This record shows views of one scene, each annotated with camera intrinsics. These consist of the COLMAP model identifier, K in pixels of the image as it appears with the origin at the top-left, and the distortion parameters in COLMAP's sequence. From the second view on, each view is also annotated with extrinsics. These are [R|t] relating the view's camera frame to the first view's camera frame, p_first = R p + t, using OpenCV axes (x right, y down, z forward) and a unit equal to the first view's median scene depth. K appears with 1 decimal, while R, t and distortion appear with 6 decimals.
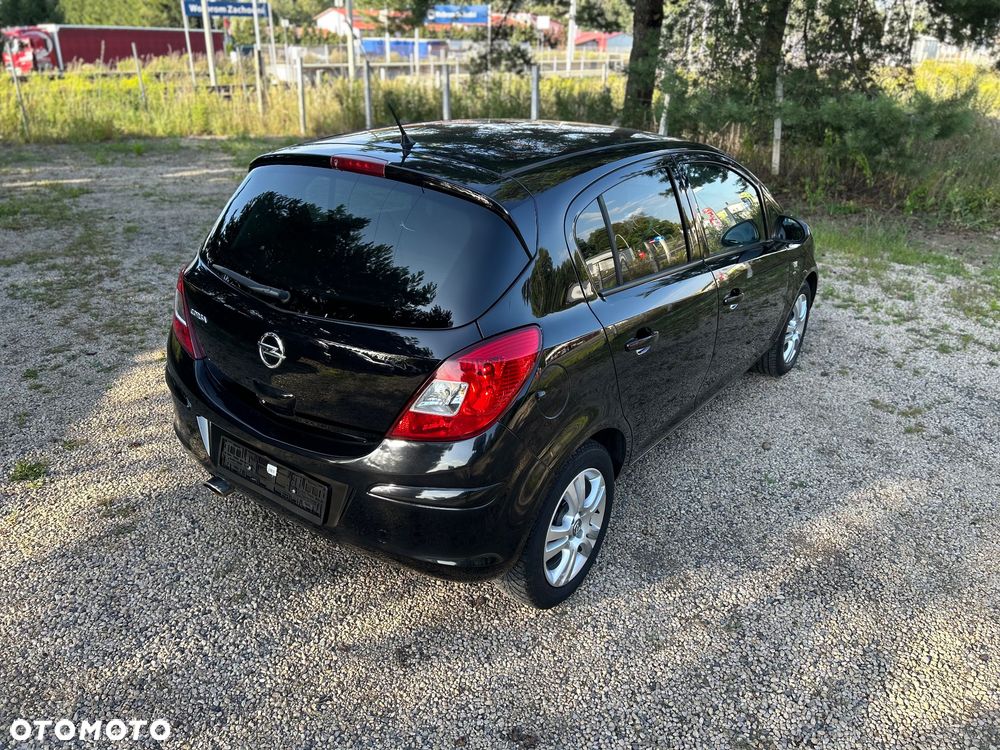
lens RADIAL K [[776.9, 0, 522.4], [0, 776.9, 376.3], [0, 0, 1]] dist [0.043829, -0.050644]
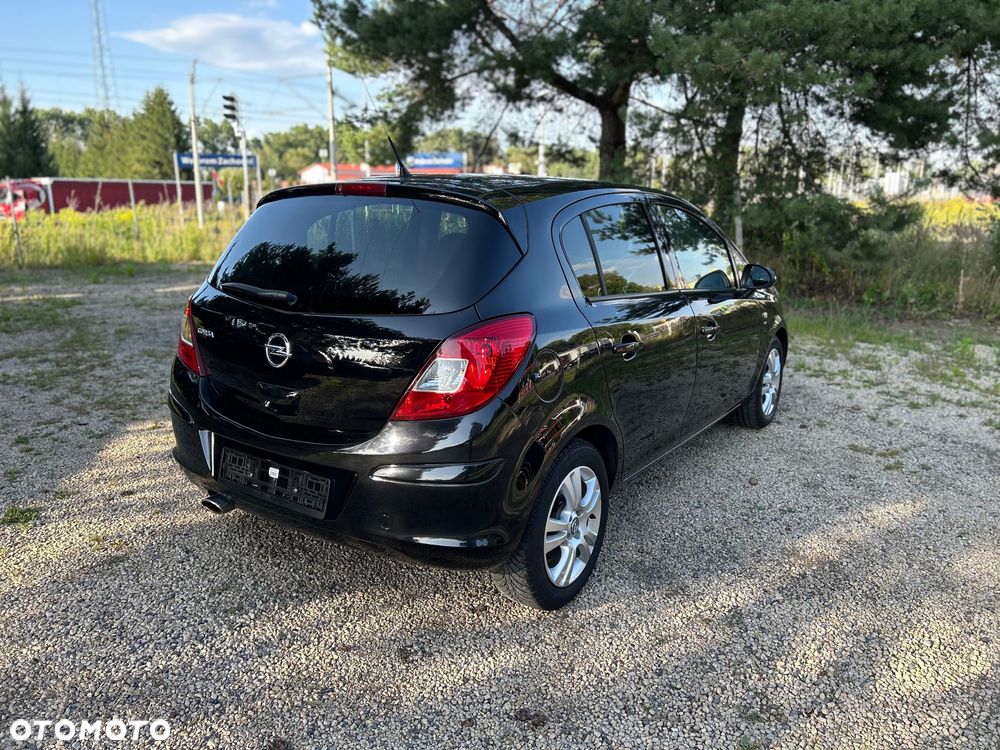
lens RADIAL K [[775.8, 0, 526.3], [0, 775.8, 361.6], [0, 0, 1]] dist [0.039524, -0.040454]
pose [[0.999092, -0.025935, 0.033803, -0.014407], [0.031762, 0.982195, -0.185161, 0.110820], [-0.028399, 0.186067, 0.982127, -0.022613]]
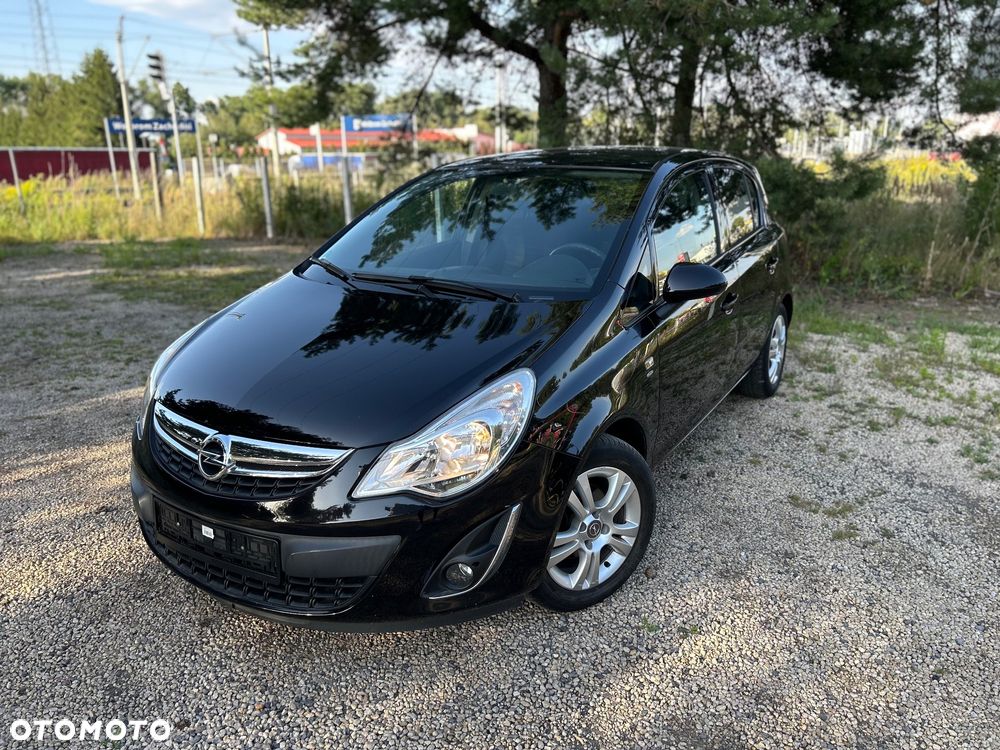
lens RADIAL K [[776.9, 0, 522.4], [0, 776.9, 376.3], [0, 0, 1]] dist [0.043829, -0.050644]
pose [[0.996477, -0.050319, 0.067097, 0.147881], [0.058290, 0.990732, -0.122687, -0.009477], [-0.060302, 0.126166, 0.990175, 0.251148]]
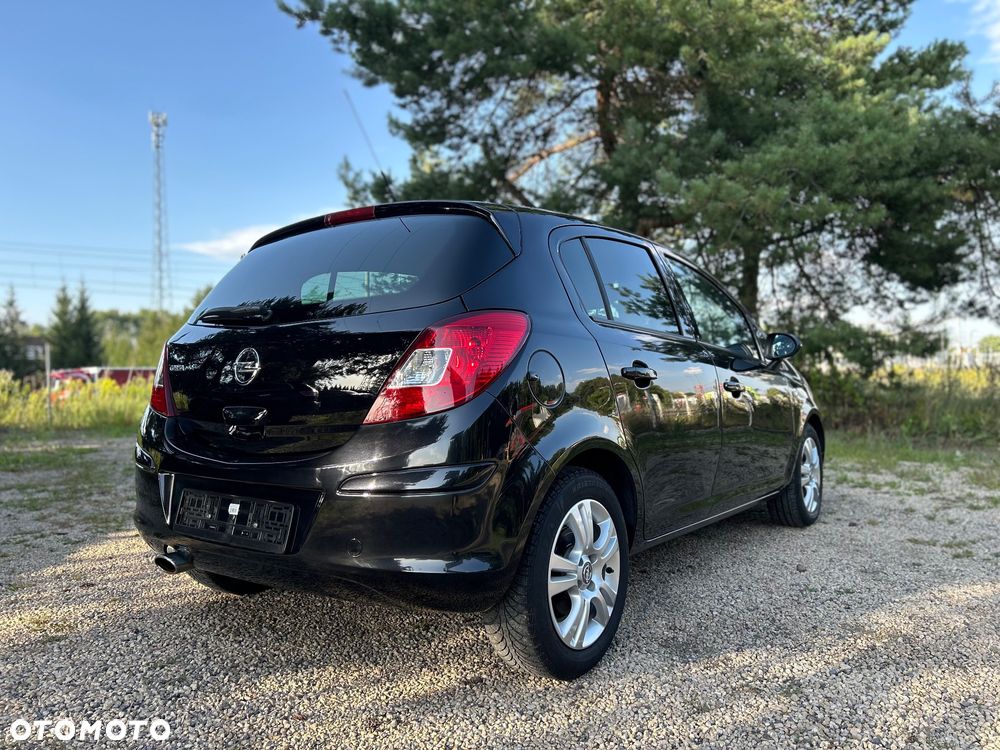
lens RADIAL K [[771.7, 0, 530.1], [0, 771.7, 349.9], [0, 0, 1]] dist [0.050940, -0.054477]
pose [[0.998894, -0.046277, 0.008370, 0.007740], [0.045537, 0.907338, -0.417929, 0.212995], [0.011746, 0.417848, 0.908441, 0.084403]]
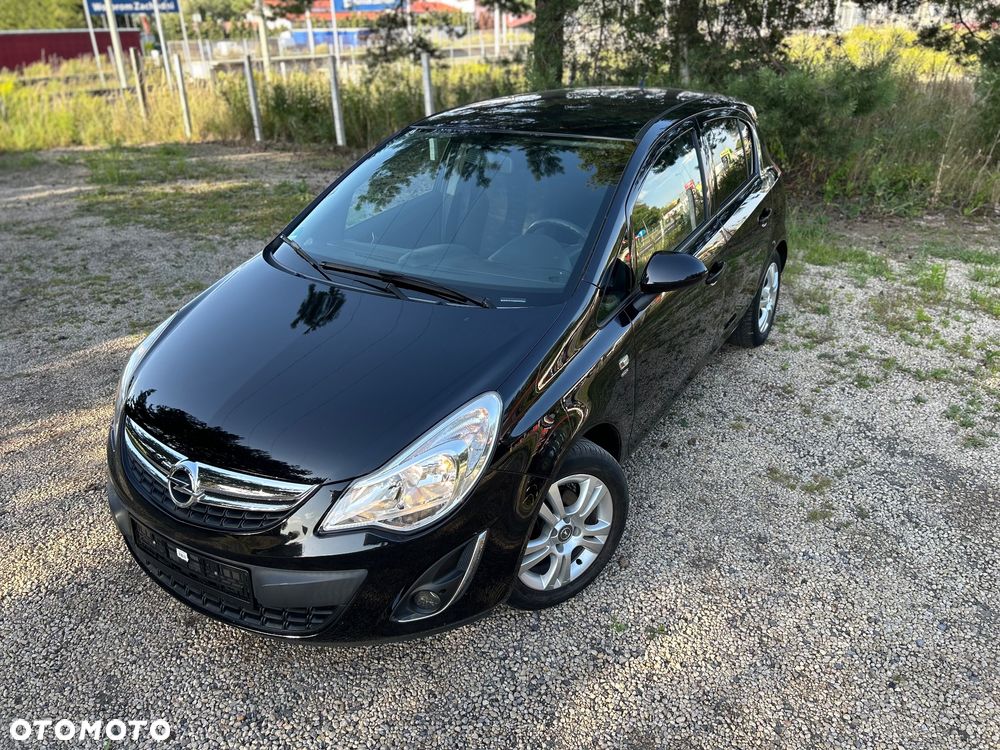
lens RADIAL K [[775.3, 0, 511.8], [0, 775.3, 378.0], [0, 0, 1]] dist [0.049145, -0.060103]
pose [[0.997104, -0.063626, 0.041648, 0.179664], [0.062792, 0.997805, 0.021035, -0.104898], [-0.042895, -0.018359, 0.998911, 0.253907]]
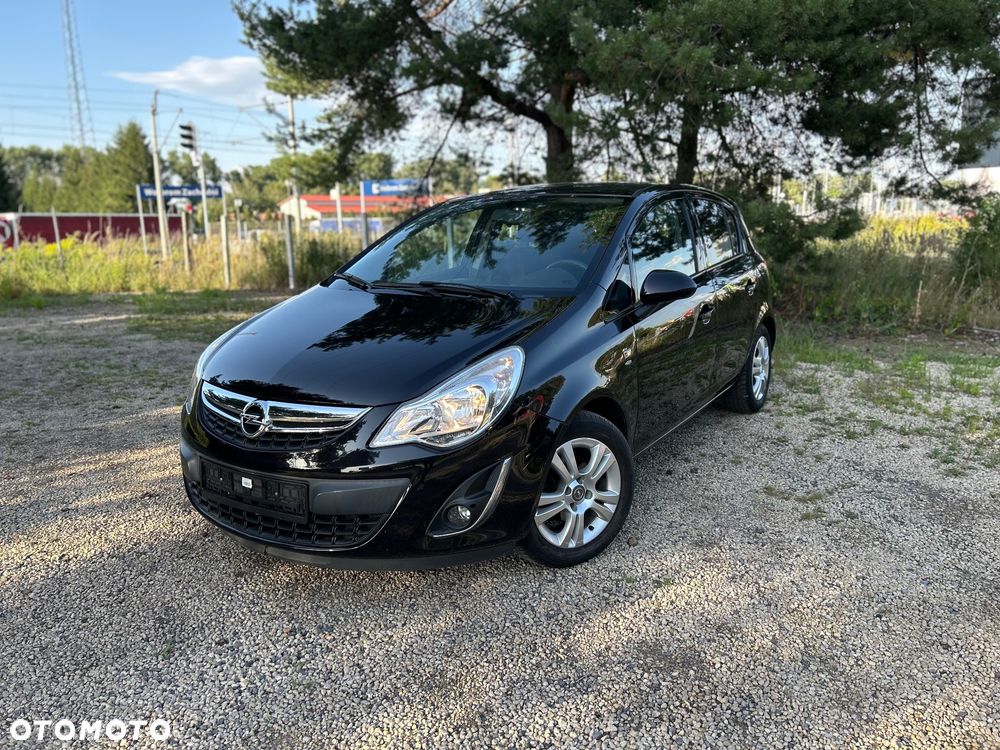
lens RADIAL K [[774.3, 0, 514.6], [0, 774.3, 365.7], [0, 0, 1]] dist [0.036957, -0.033974]
pose [[0.997882, -0.047579, 0.044361, 0.156670], [0.055927, 0.975777, -0.211500, 0.072552], [-0.033223, 0.213533, 0.976371, 0.164048]]
